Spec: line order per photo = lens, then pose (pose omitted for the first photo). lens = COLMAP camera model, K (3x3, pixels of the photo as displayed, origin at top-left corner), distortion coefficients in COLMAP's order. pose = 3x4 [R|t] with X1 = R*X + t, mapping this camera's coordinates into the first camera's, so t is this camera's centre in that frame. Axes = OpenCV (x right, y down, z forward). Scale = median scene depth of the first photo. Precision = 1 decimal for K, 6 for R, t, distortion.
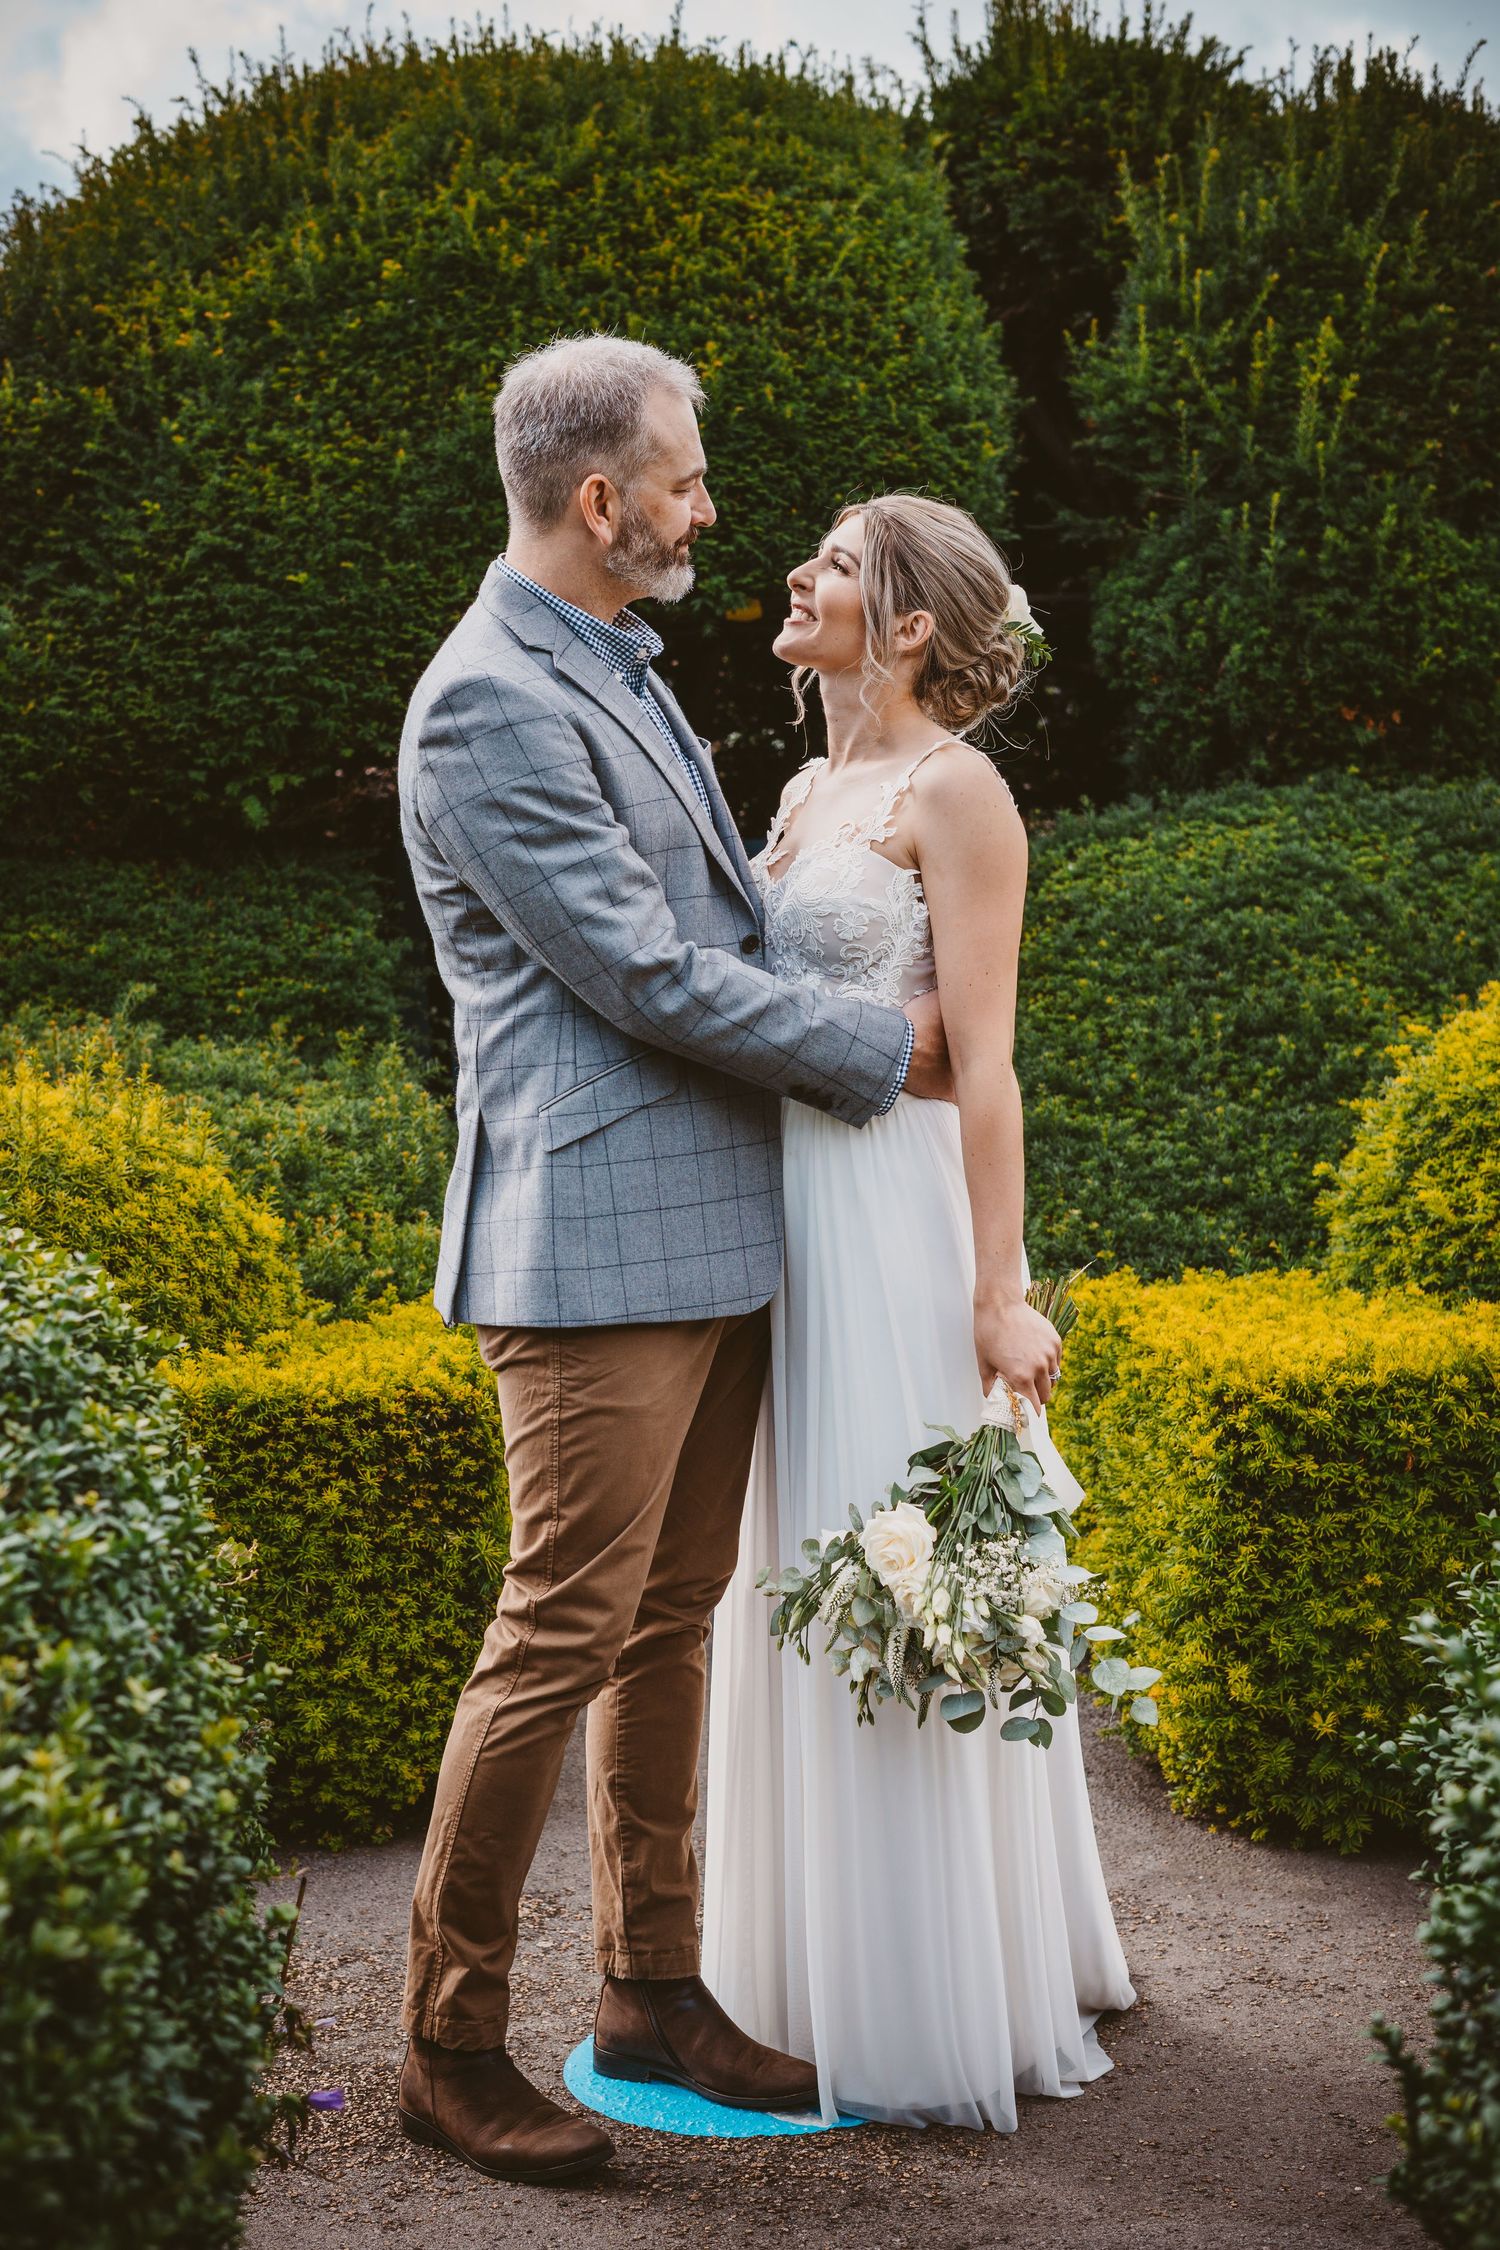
lens RADIAL K [[3327.0, 0, 692.3], [0, 3327.0, 1135.4], [0, 0, 1]] dist [0.001083, 0.039675]
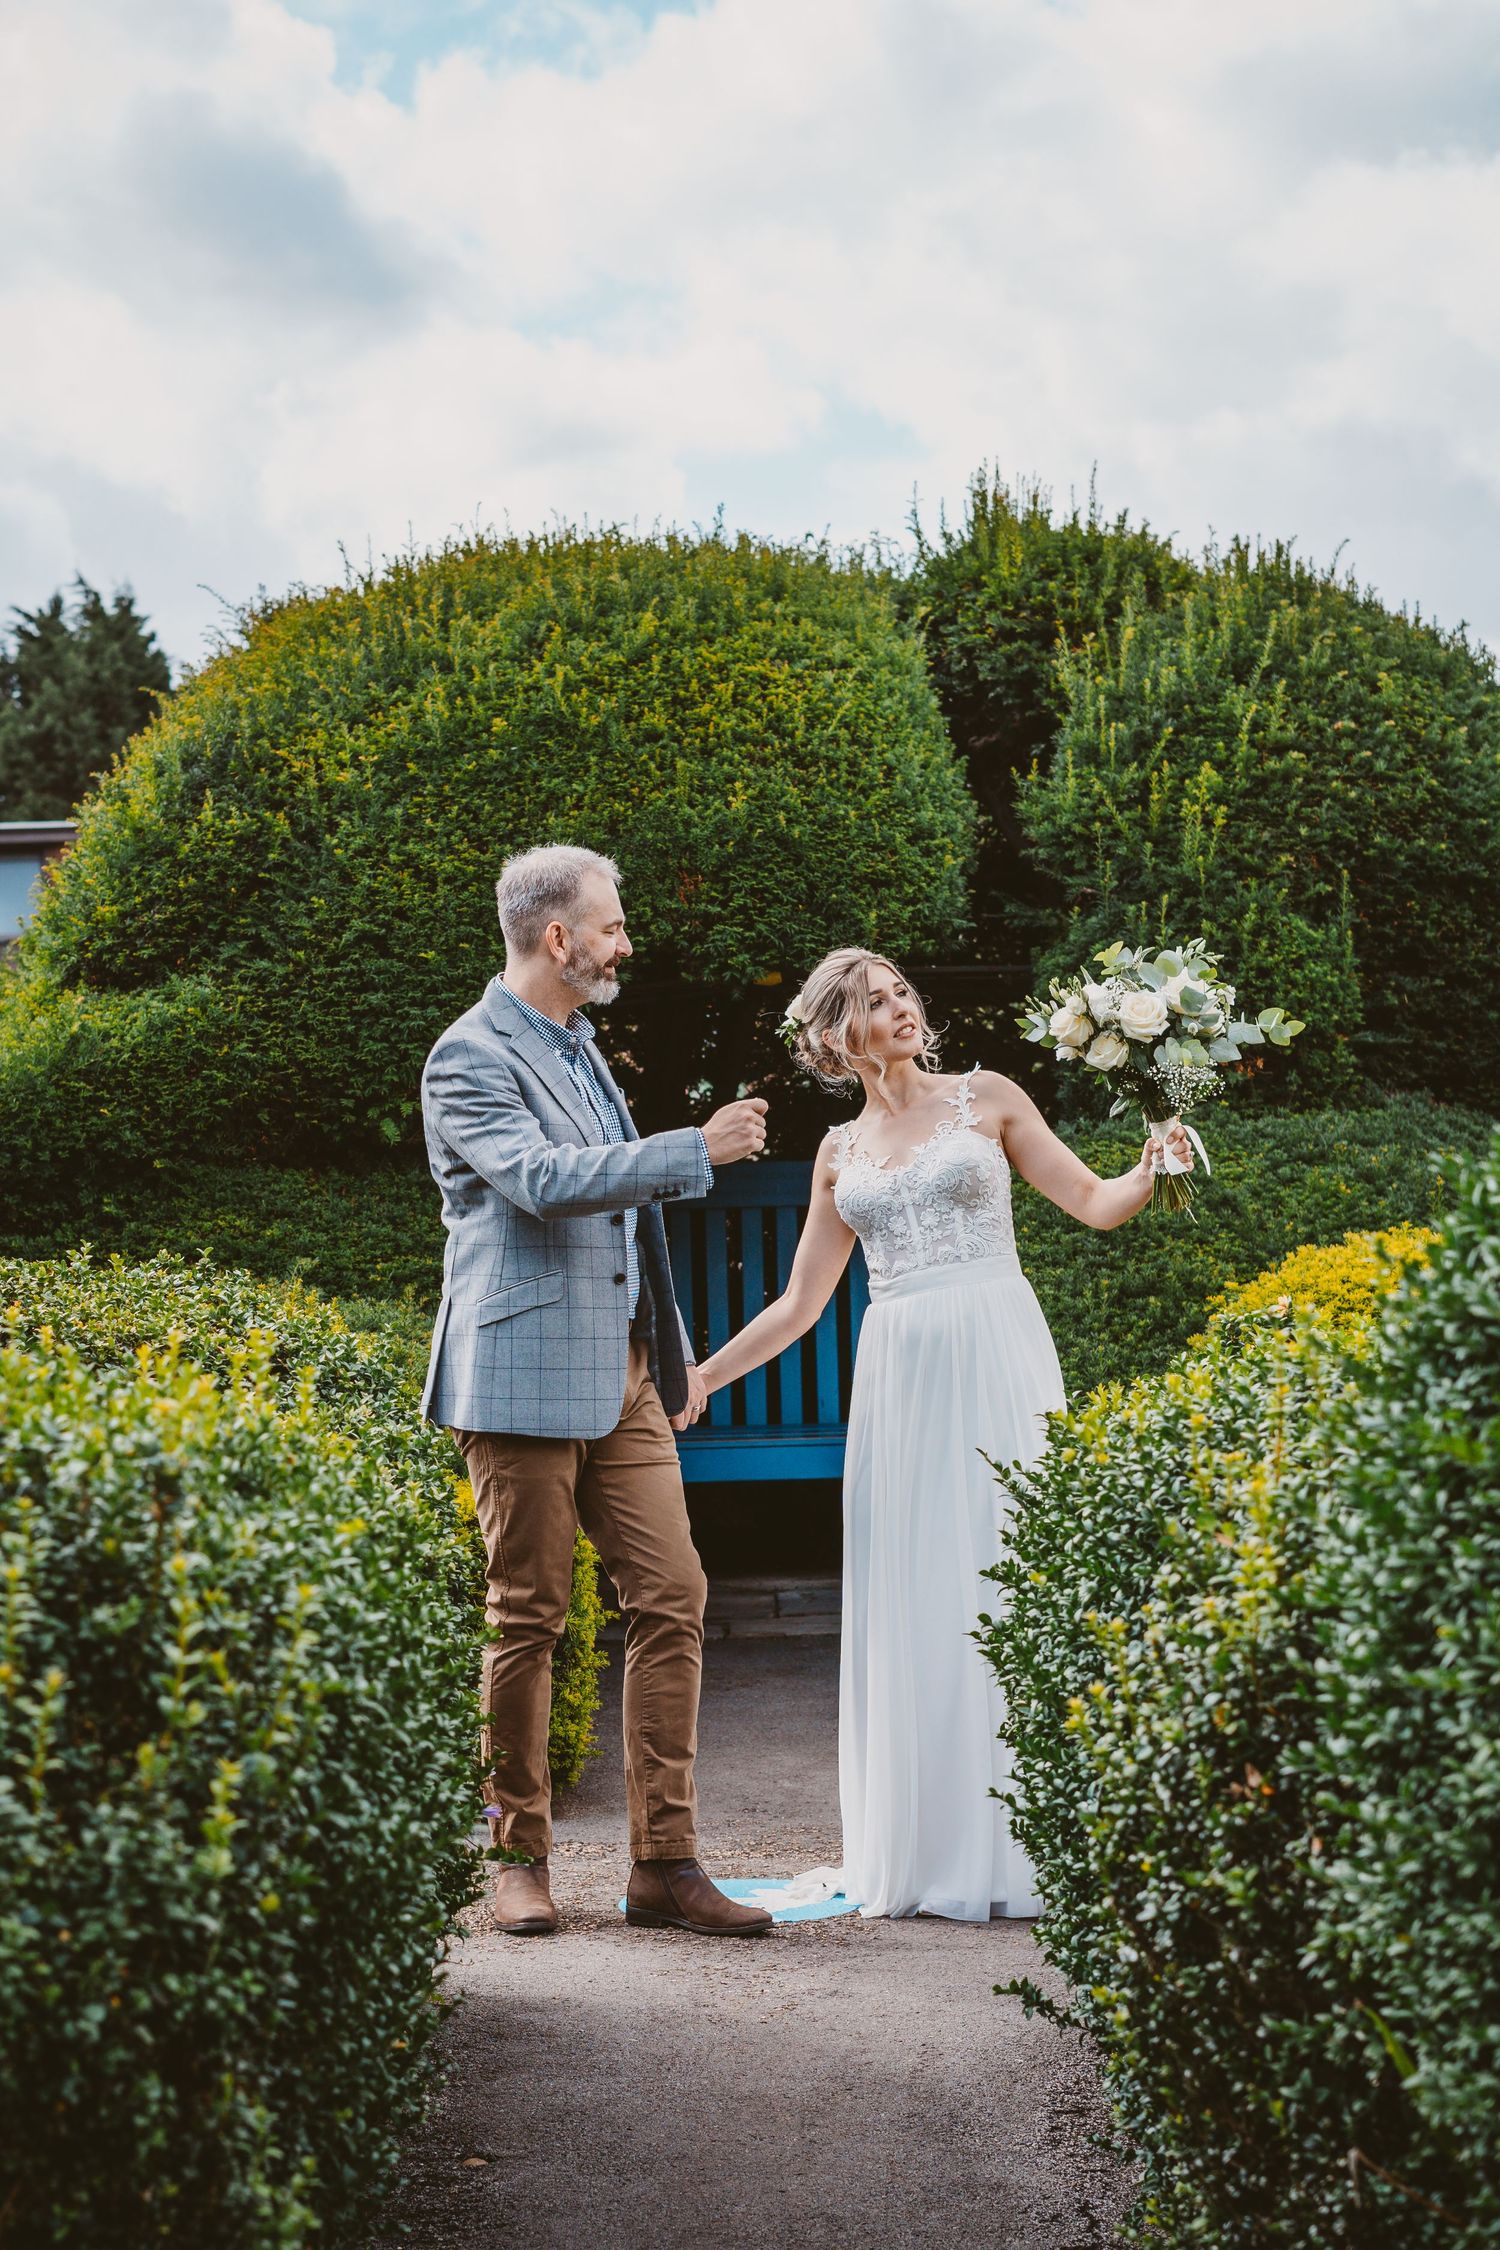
lens RADIAL K [[3754.8, 0, 603.2], [0, 3754.8, 1328.0], [0, 0, 1]] dist [0.024313, 0.017789]
pose [[0.999099, 0.008455, -0.041591, 0.015678], [-0.010684, 0.998502, -0.053664, 0.061019], [0.041075, 0.054060, 0.997693, -0.486569]]
